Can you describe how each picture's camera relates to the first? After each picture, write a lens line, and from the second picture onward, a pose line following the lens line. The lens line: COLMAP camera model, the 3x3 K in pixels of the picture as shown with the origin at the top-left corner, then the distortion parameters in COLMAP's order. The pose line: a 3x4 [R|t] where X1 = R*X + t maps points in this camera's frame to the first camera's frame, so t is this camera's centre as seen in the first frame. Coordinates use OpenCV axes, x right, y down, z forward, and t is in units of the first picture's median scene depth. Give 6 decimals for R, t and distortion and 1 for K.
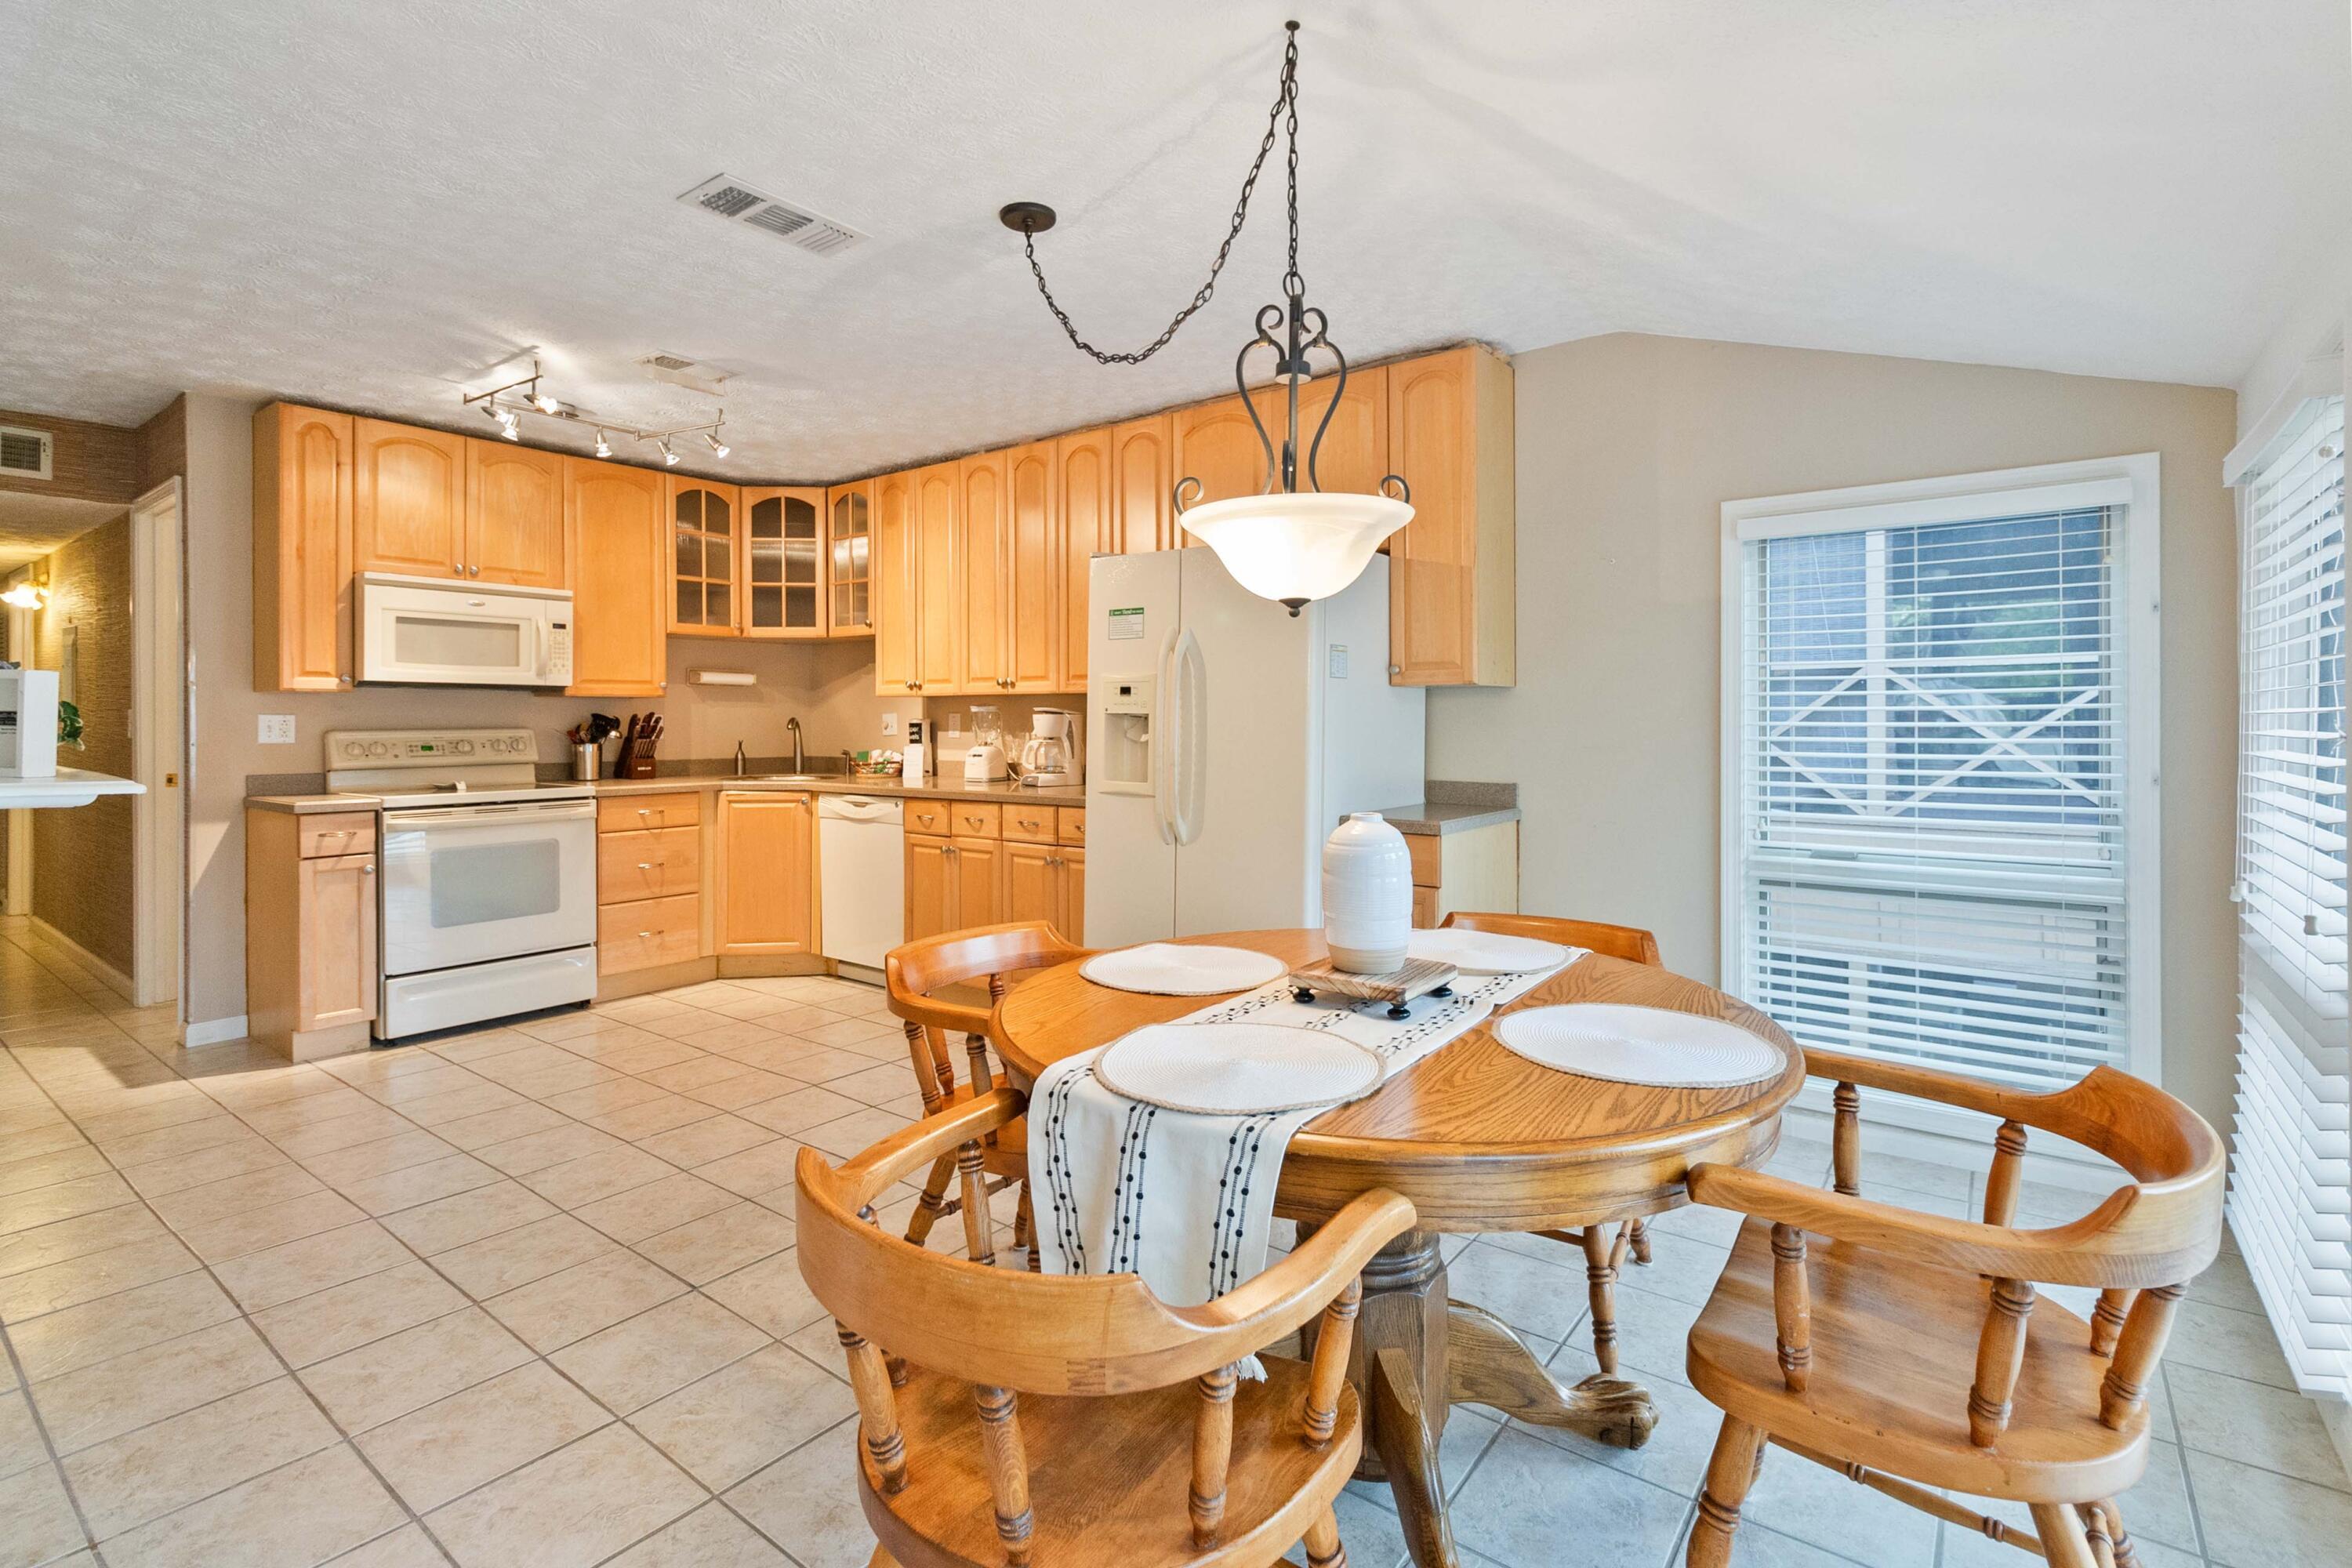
lens RADIAL K [[1109.2, 0, 1176.3], [0, 1109.2, 726.7], [0, 0, 1]] dist [0.002578, 0.001095]
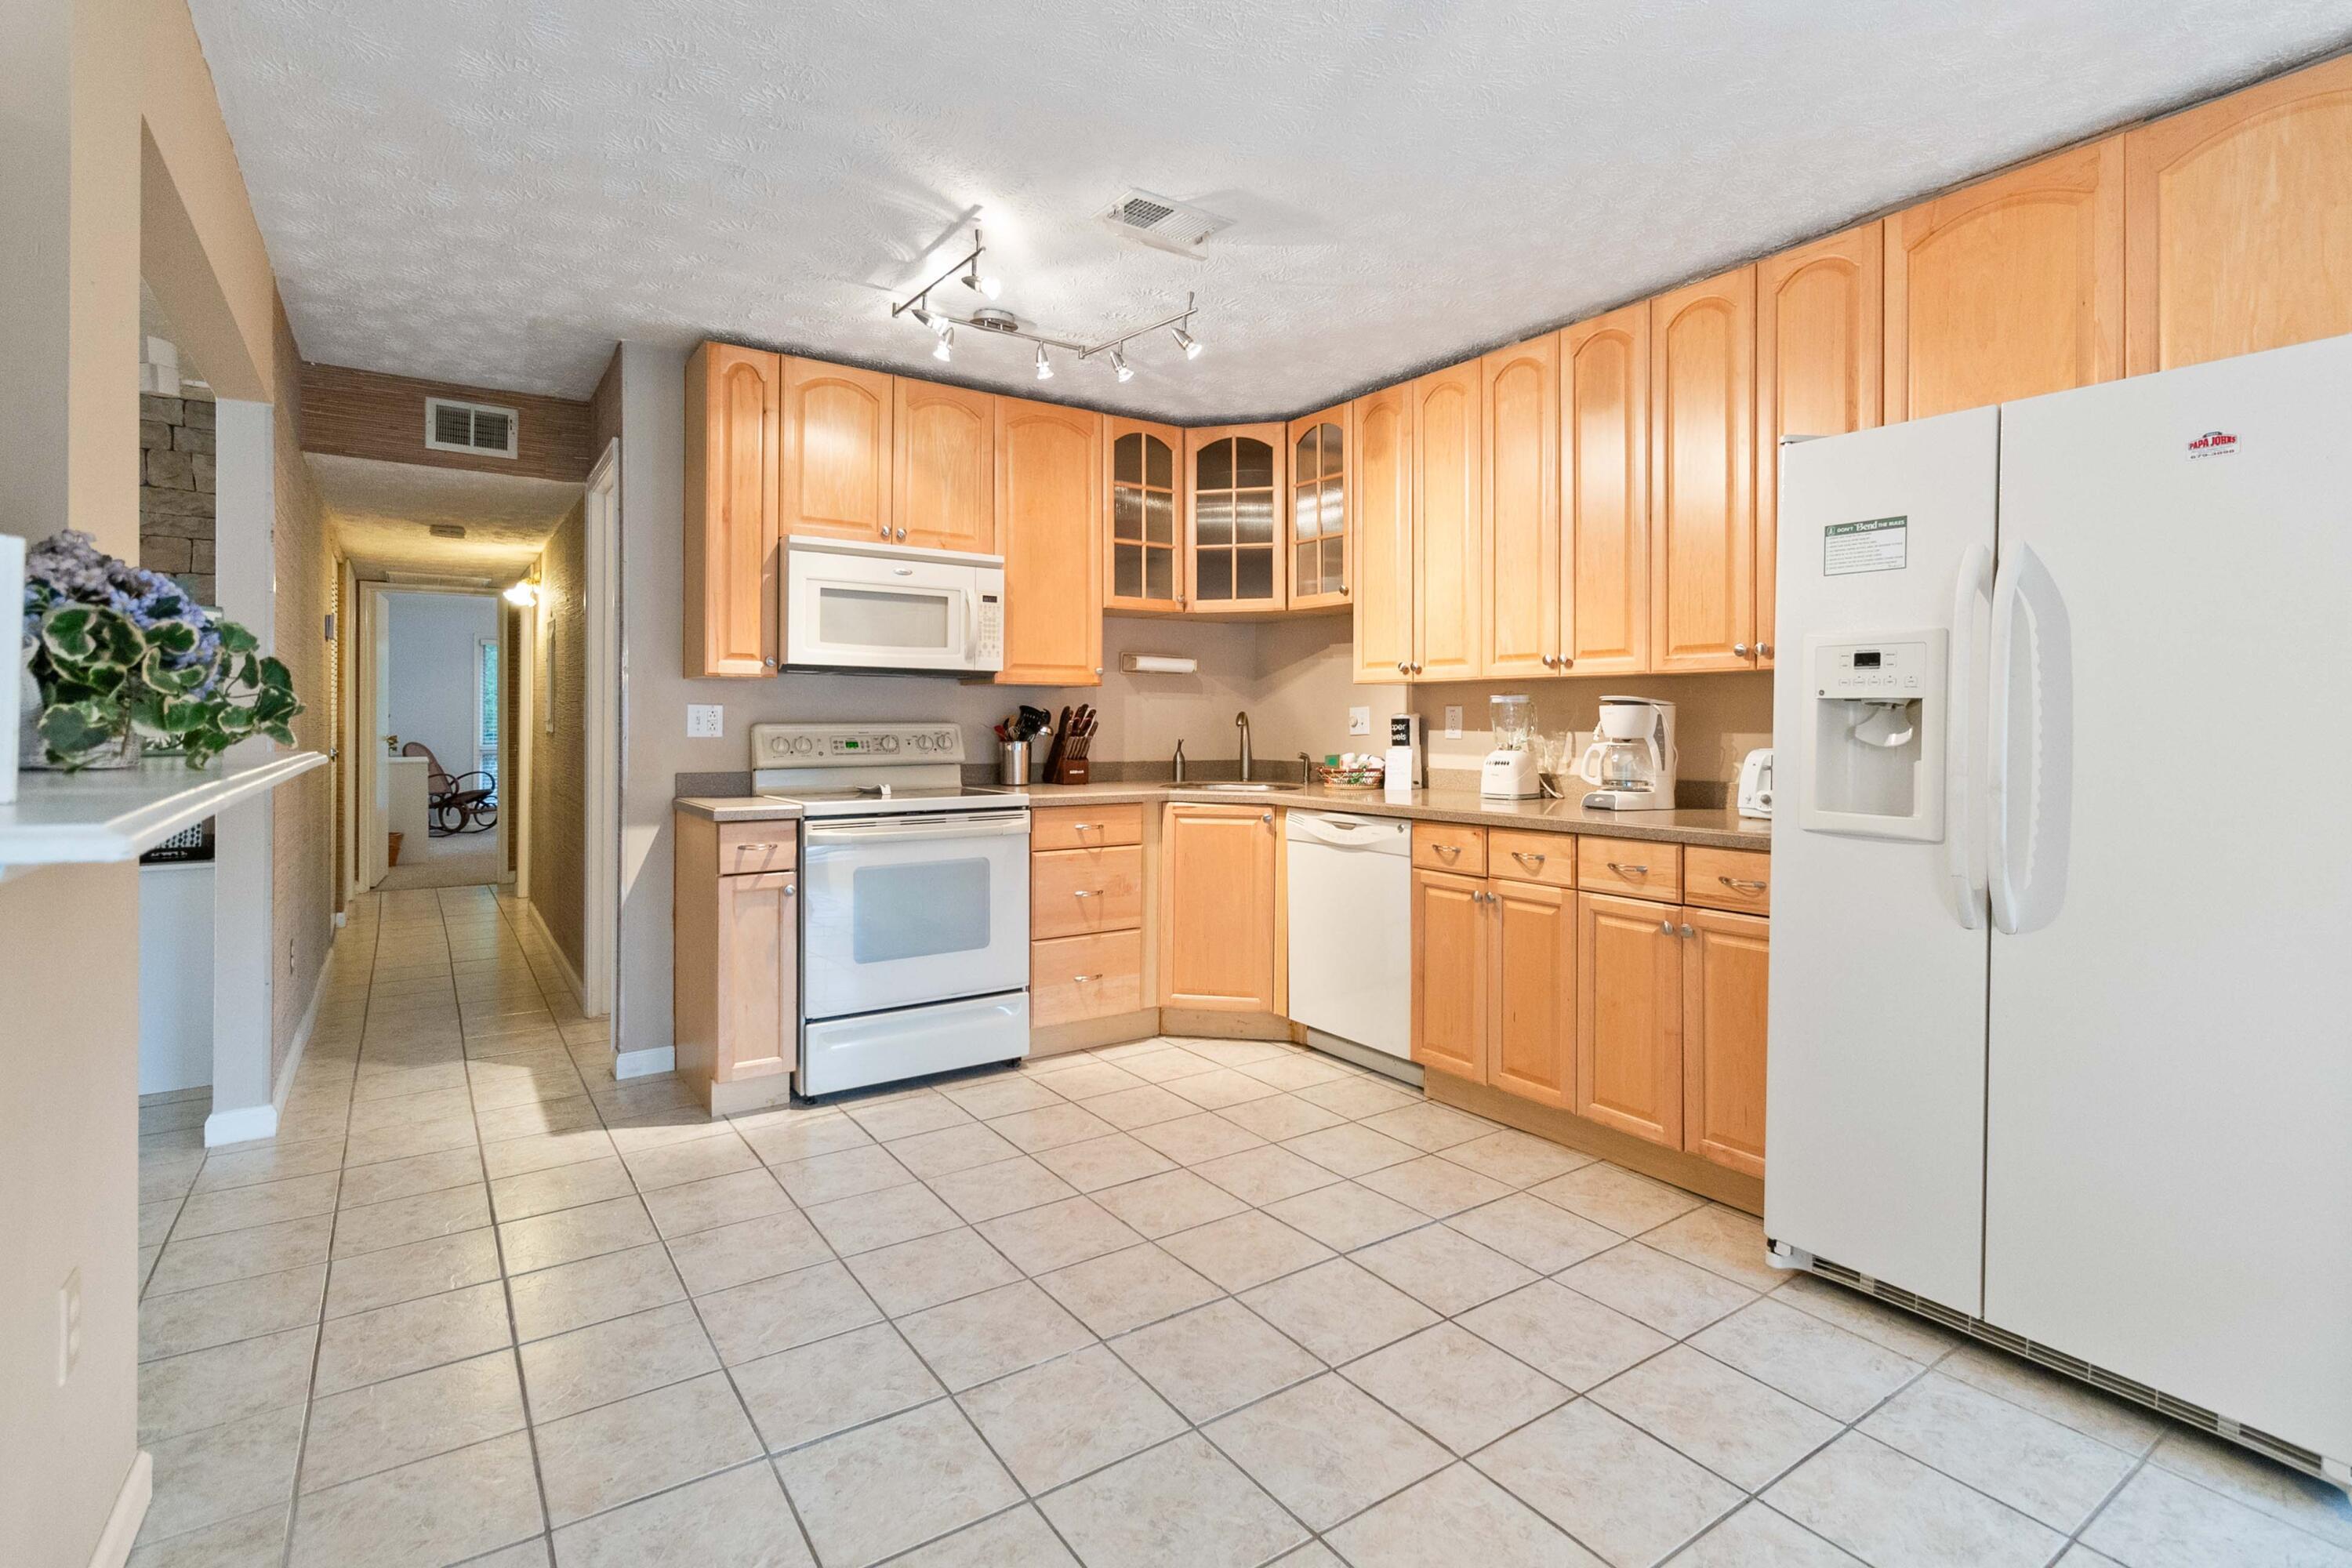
lens RADIAL K [[1109.2, 0, 1162.6], [0, 1109.2, 727.9], [0, 0, 1]] dist [0.002578, 0.001095]
pose [[0.947368, 0.005861, -0.320094, -0.181067], [-0.006575, 0.999978, -0.001150, 0.006058], [0.320080, 0.003194, 0.947385, 0.277339]]
